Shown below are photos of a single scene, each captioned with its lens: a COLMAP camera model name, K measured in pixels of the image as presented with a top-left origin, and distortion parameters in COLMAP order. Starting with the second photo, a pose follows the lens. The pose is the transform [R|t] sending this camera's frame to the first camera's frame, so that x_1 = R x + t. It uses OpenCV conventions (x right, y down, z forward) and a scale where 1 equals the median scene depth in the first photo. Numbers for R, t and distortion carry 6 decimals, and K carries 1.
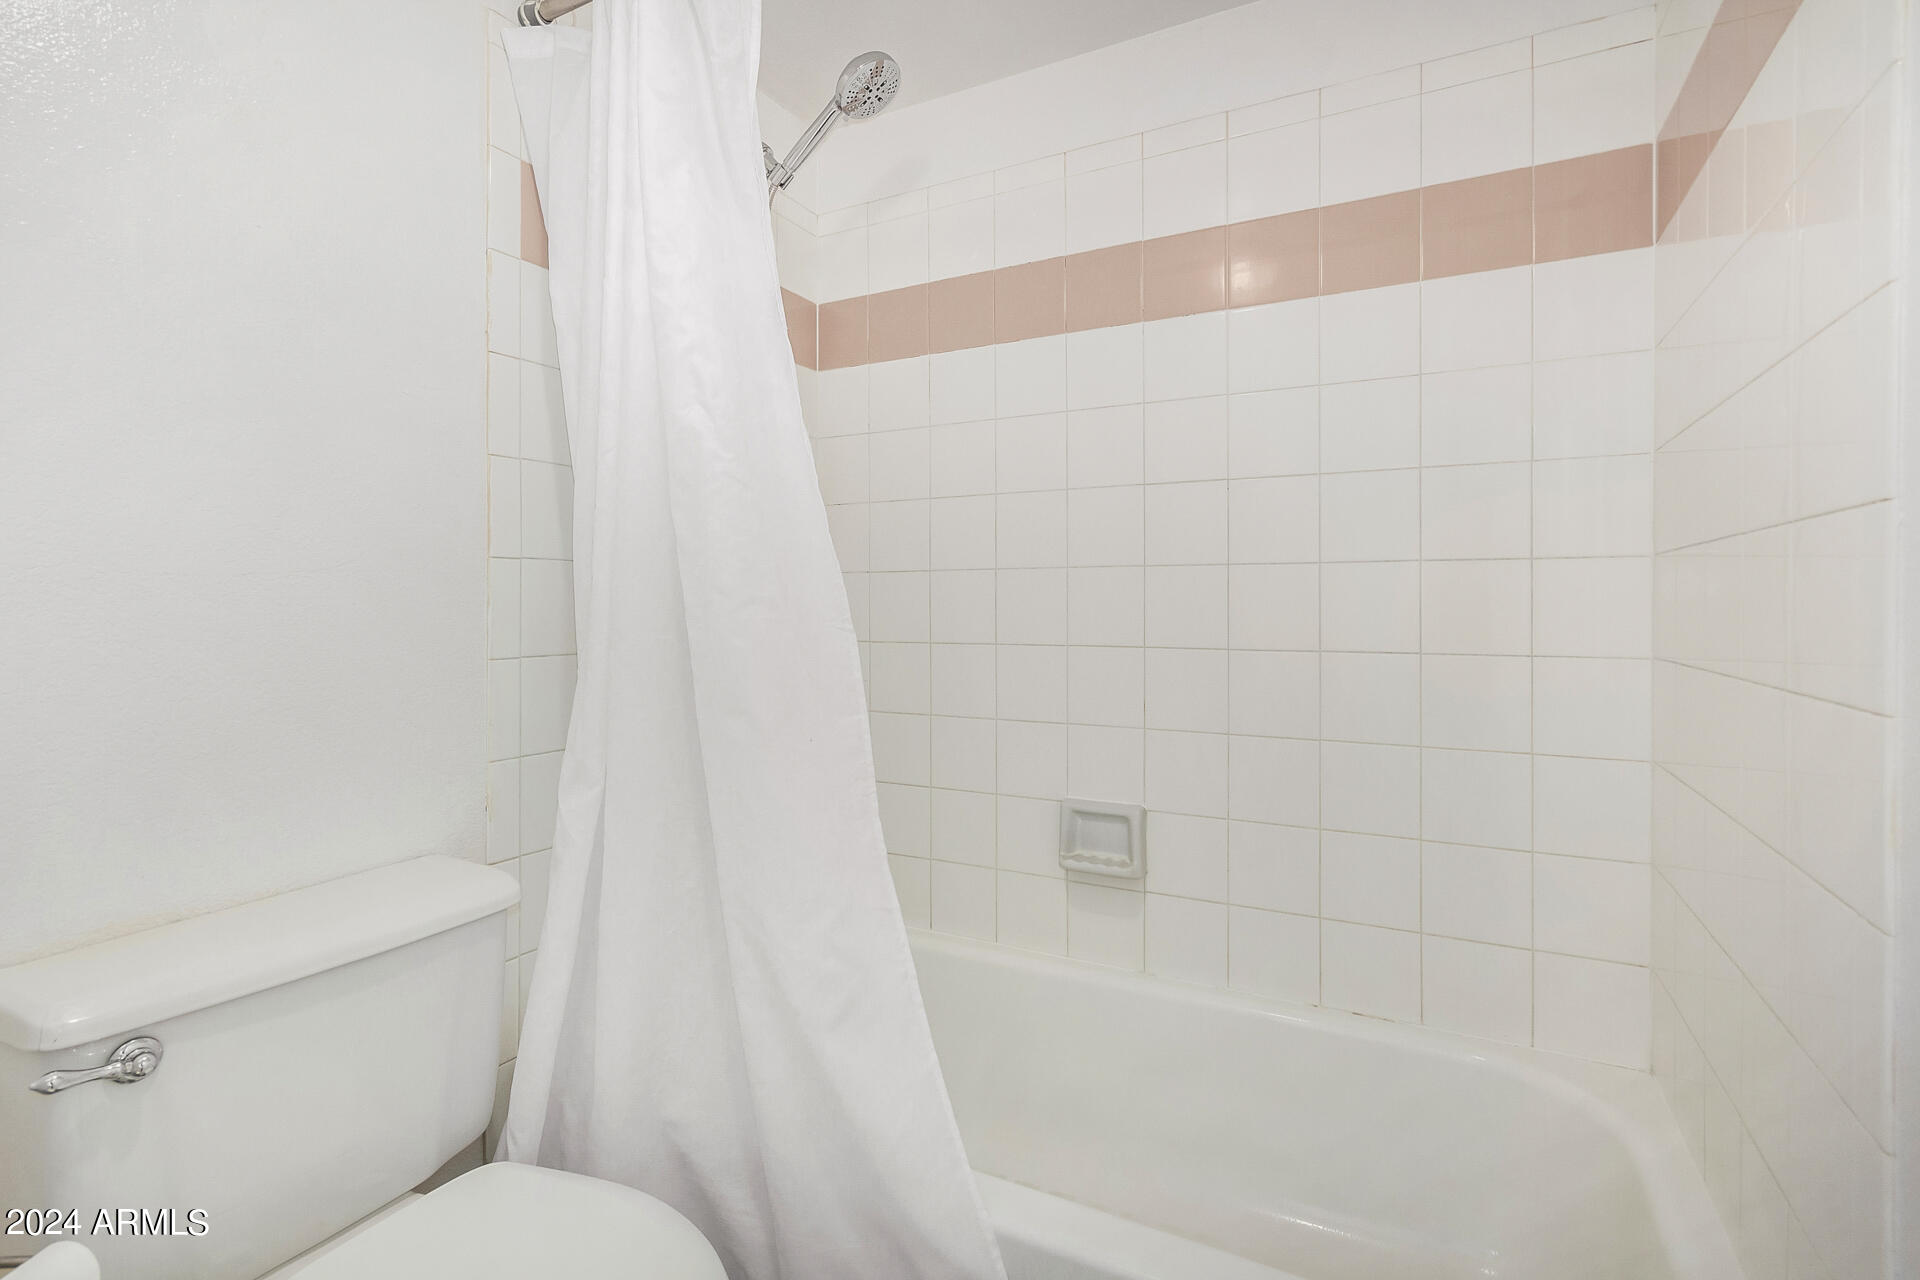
lens RADIAL K [[899.5, 0, 960.4], [0, 899.5, 629.3], [0, 0, 1]] dist [0.004183, 0.000992]
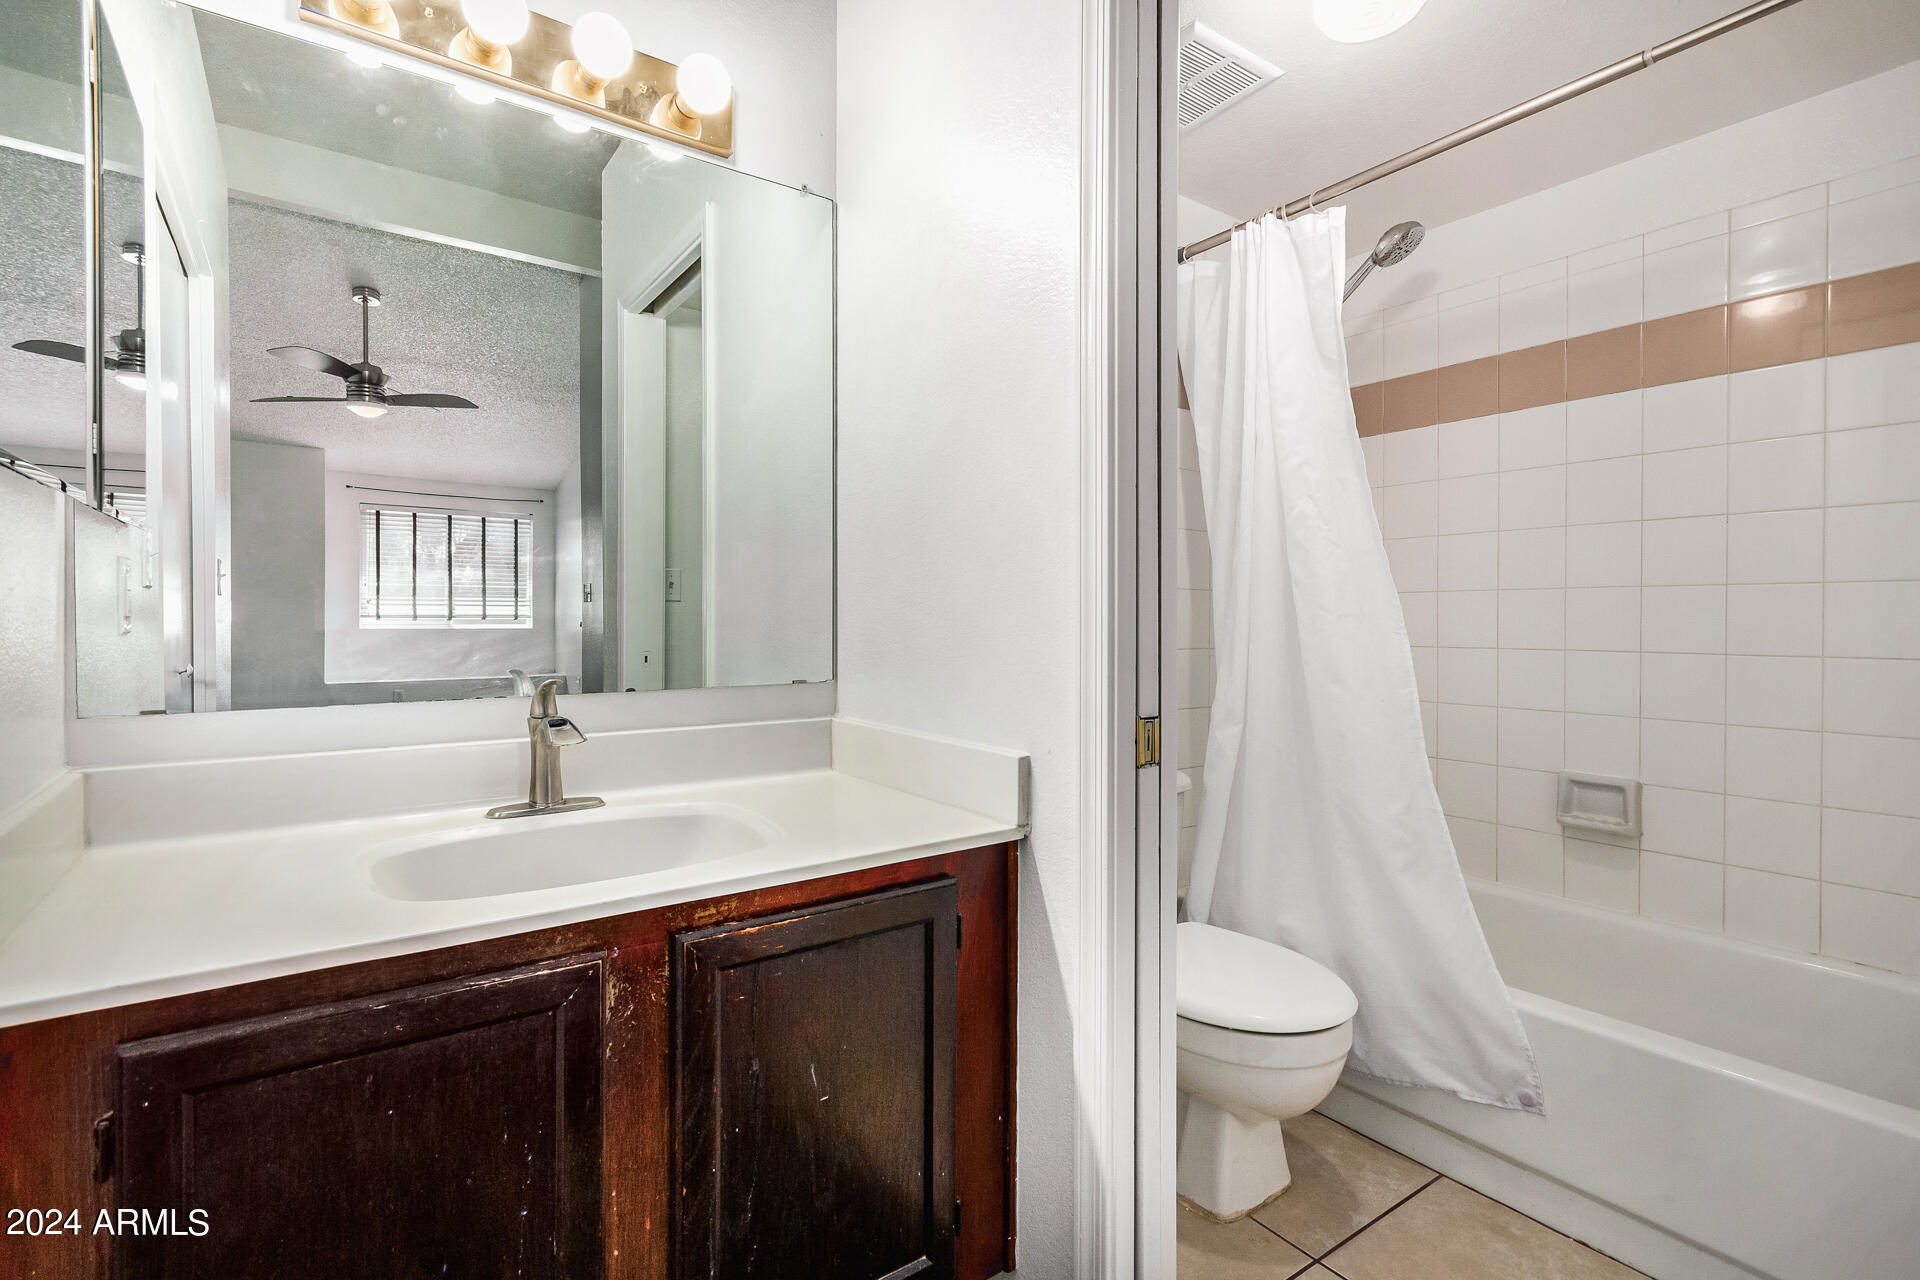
lens RADIAL K [[899.5, 0, 961.6], [0, 899.5, 635.2], [0, 0, 1]] dist [0.004183, 0.000992]
pose [[0.897181, 0.008926, -0.441572, -0.086877], [-0.011781, 0.999924, -0.003723, 0.012447], [0.441505, 0.008542, 0.897218, -0.530476]]
